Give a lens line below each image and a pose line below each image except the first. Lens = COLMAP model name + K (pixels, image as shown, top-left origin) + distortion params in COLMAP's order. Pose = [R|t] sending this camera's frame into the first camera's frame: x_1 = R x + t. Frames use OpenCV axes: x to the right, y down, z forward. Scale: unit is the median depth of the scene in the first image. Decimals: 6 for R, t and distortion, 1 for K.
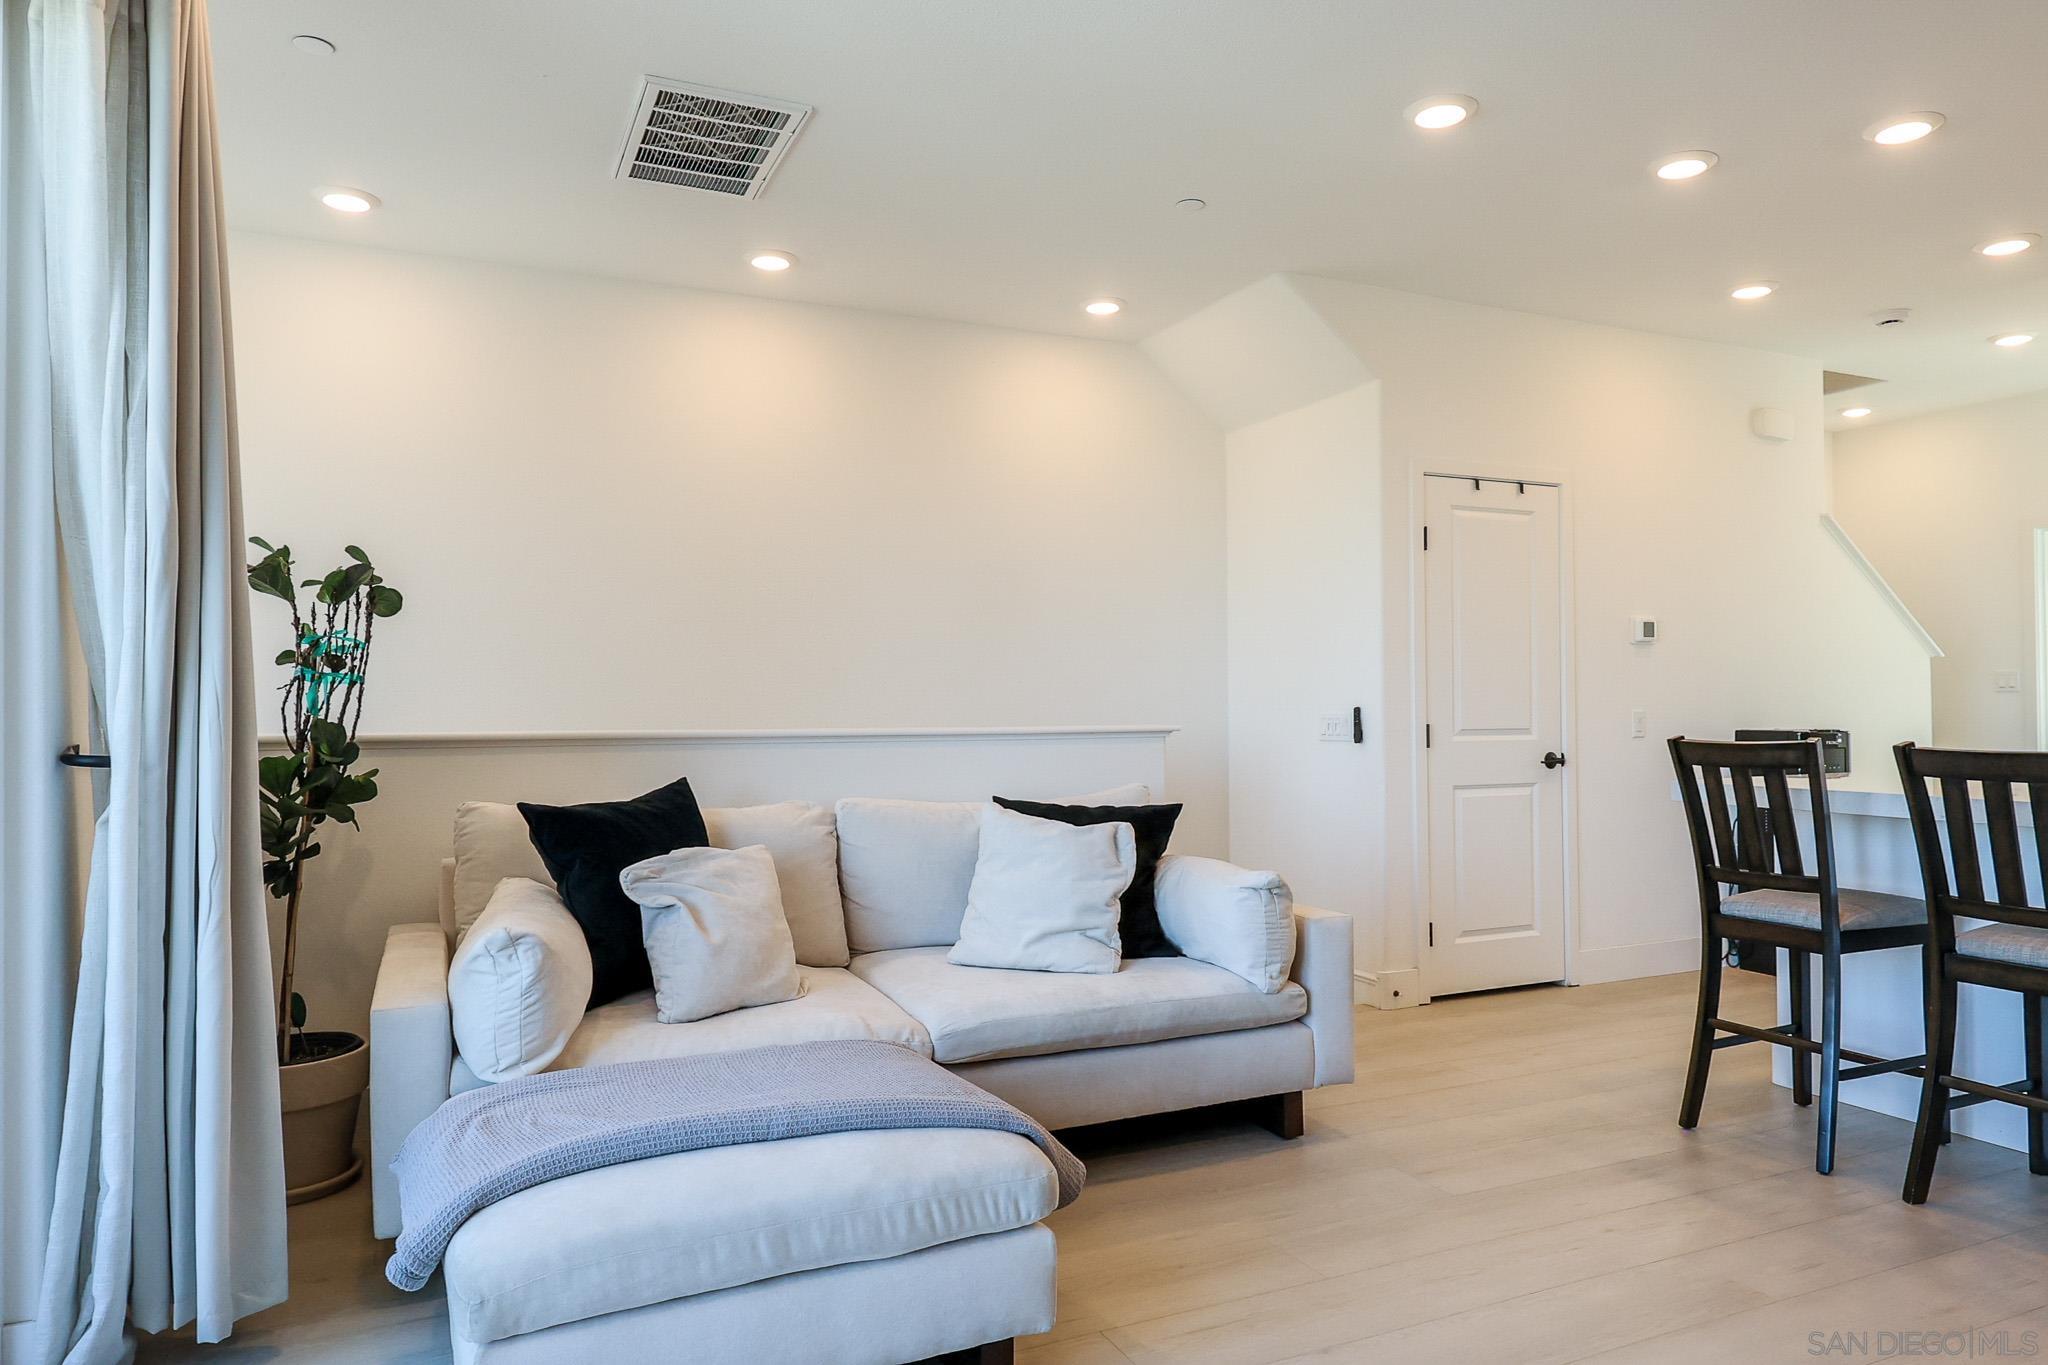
lens RADIAL K [[1299.6, 0, 1036.6], [0, 1299.6, 709.8], [0, 0, 1]] dist [-0.006215, 0.000596]
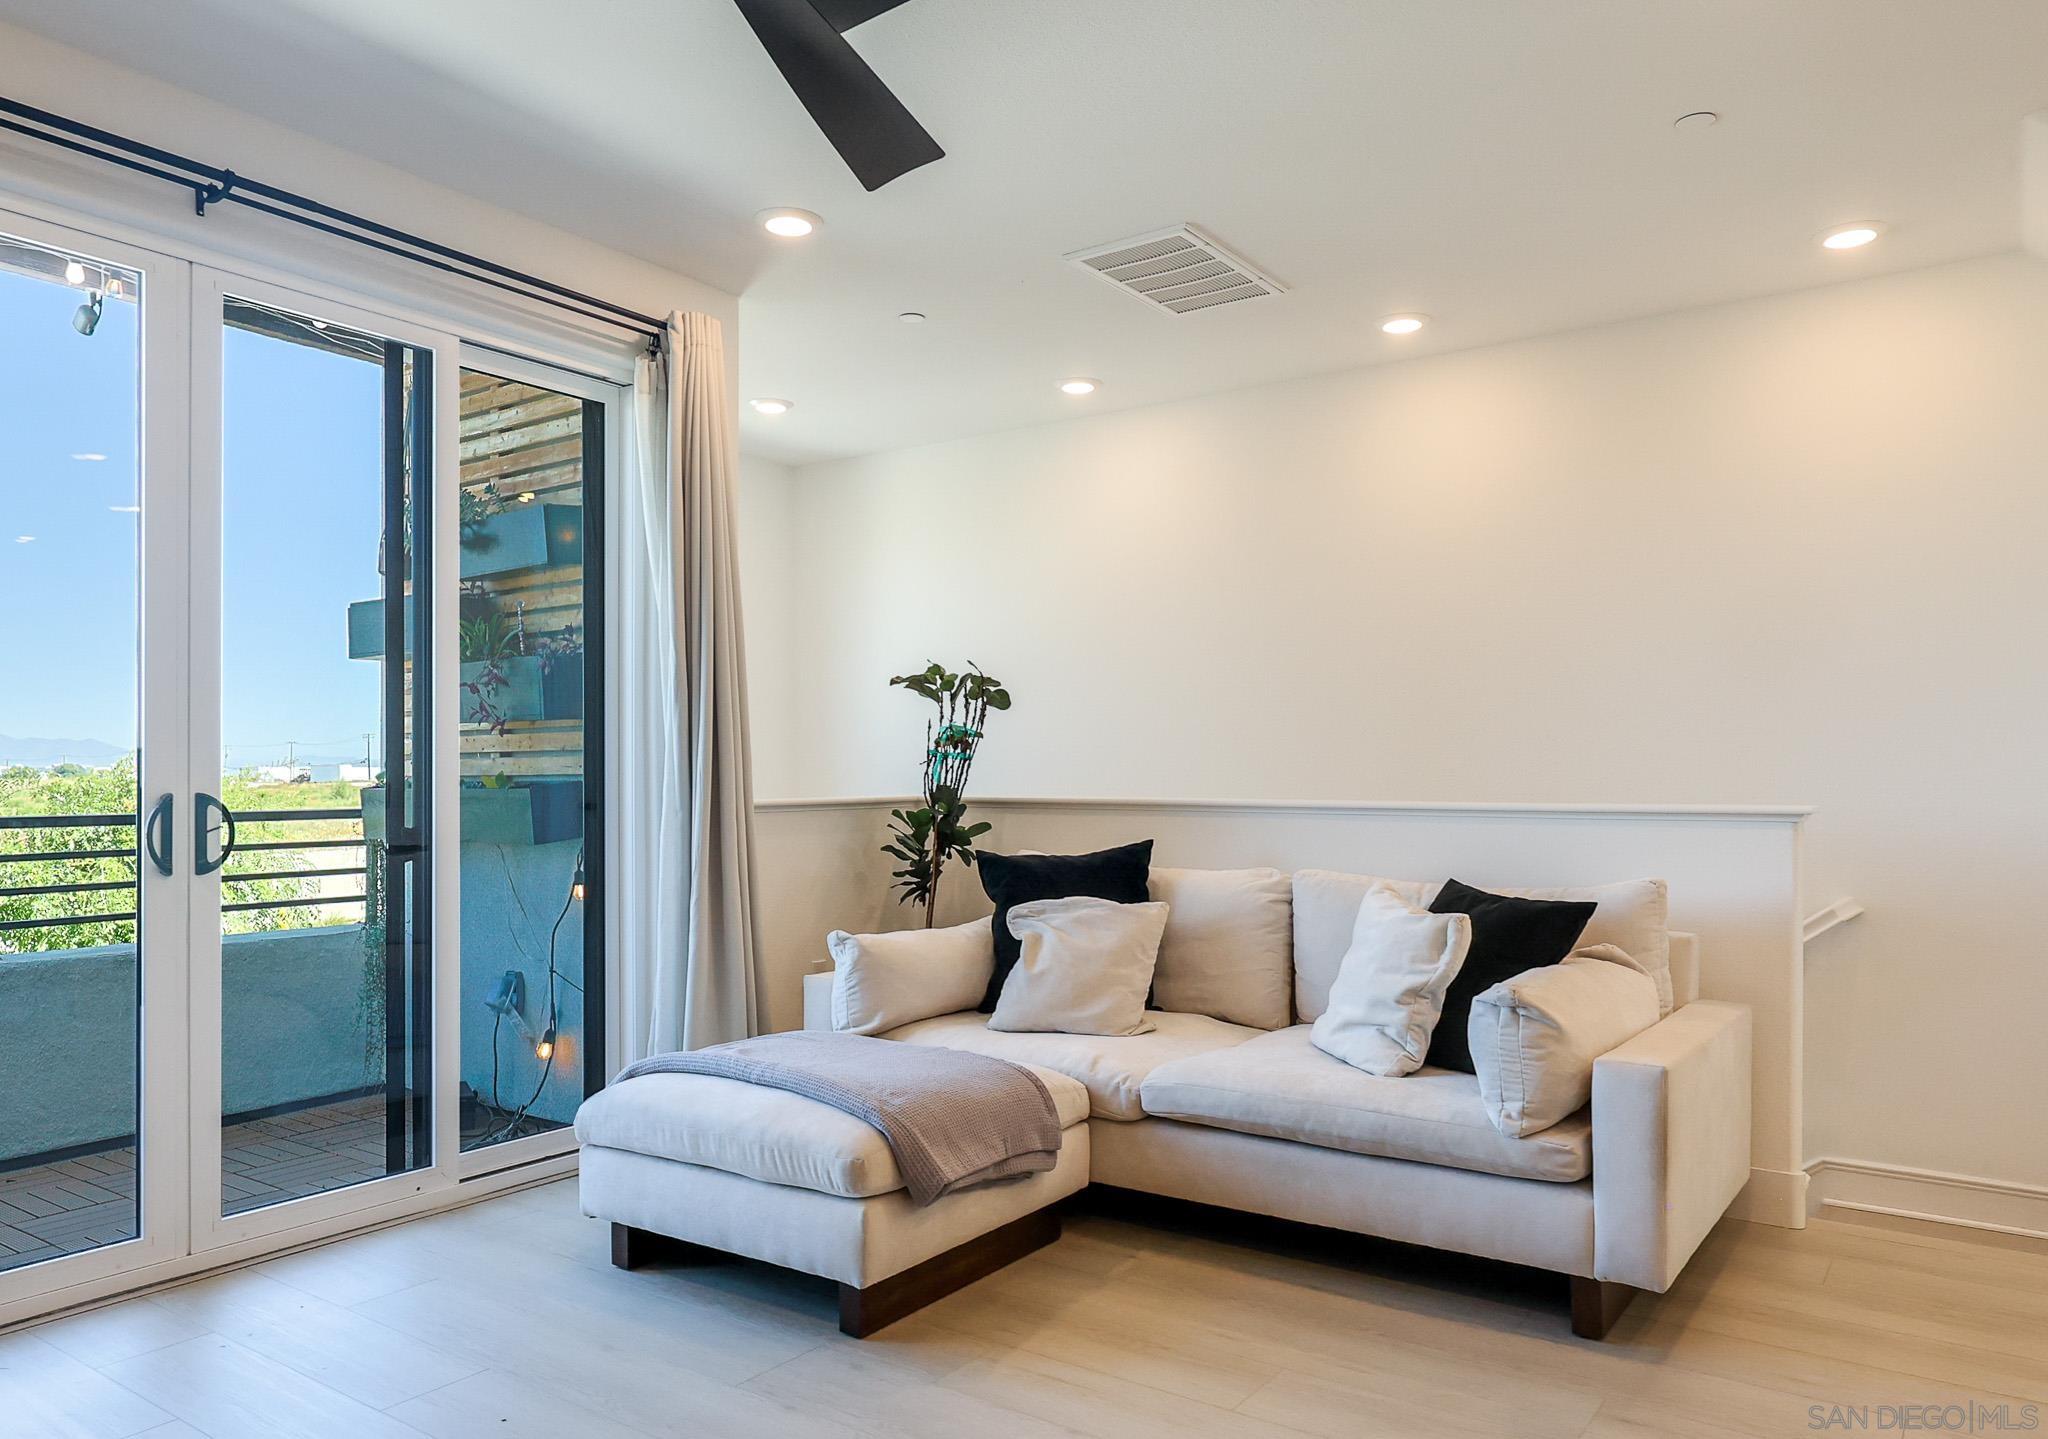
lens RADIAL K [[1410.5, 0, 1017.9], [0, 1410.5, 778.5], [0, 0, 1]] dist [0.000323, -0.004640]
pose [[0.495605, 0.006392, -0.868524, 0.792502], [-0.003712, 0.999979, 0.005242, -0.008450], [0.868540, 0.000626, 0.495619, 0.298023]]
